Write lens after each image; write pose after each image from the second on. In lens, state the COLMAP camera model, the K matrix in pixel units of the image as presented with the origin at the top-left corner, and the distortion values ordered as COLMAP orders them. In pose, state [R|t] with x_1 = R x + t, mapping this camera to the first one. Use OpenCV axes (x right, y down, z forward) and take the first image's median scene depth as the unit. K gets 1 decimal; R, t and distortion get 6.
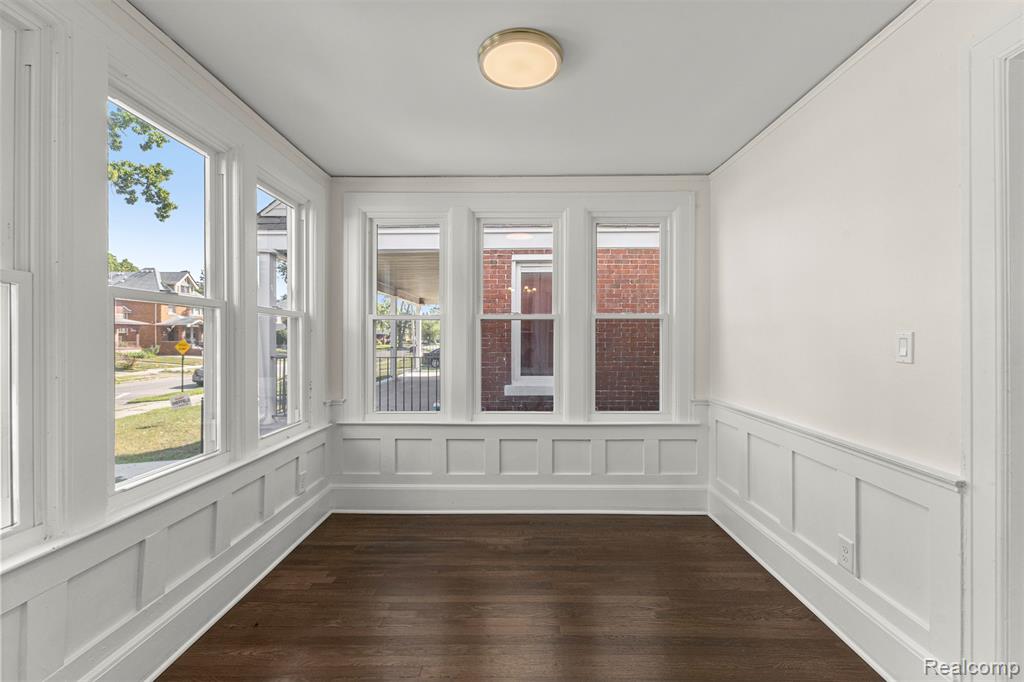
lens RADIAL K [[448.1, 0, 514.0], [0, 448.1, 338.7], [0, 0, 1]] dist [0.013034, -0.001997]
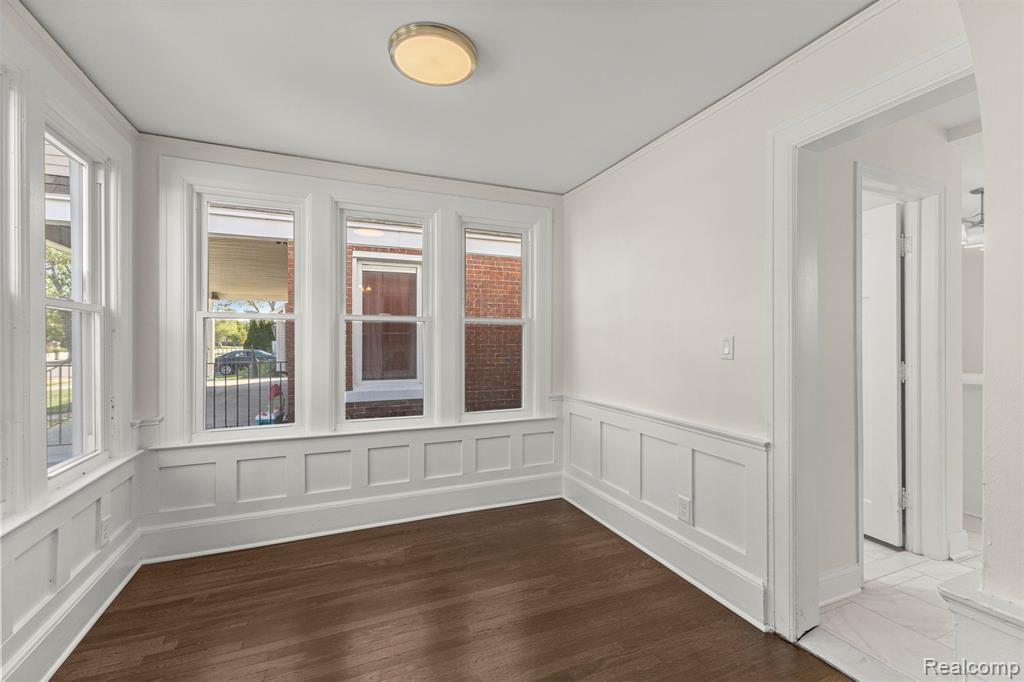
lens RADIAL K [[448.1, 0, 517.3], [0, 448.1, 342.0], [0, 0, 1]] dist [0.013034, -0.001997]
pose [[0.913857, -0.000794, 0.406036, -0.139271], [-0.000033, 0.999998, 0.002029, -0.000141], [-0.406037, -0.001868, 0.913855, 0.021077]]
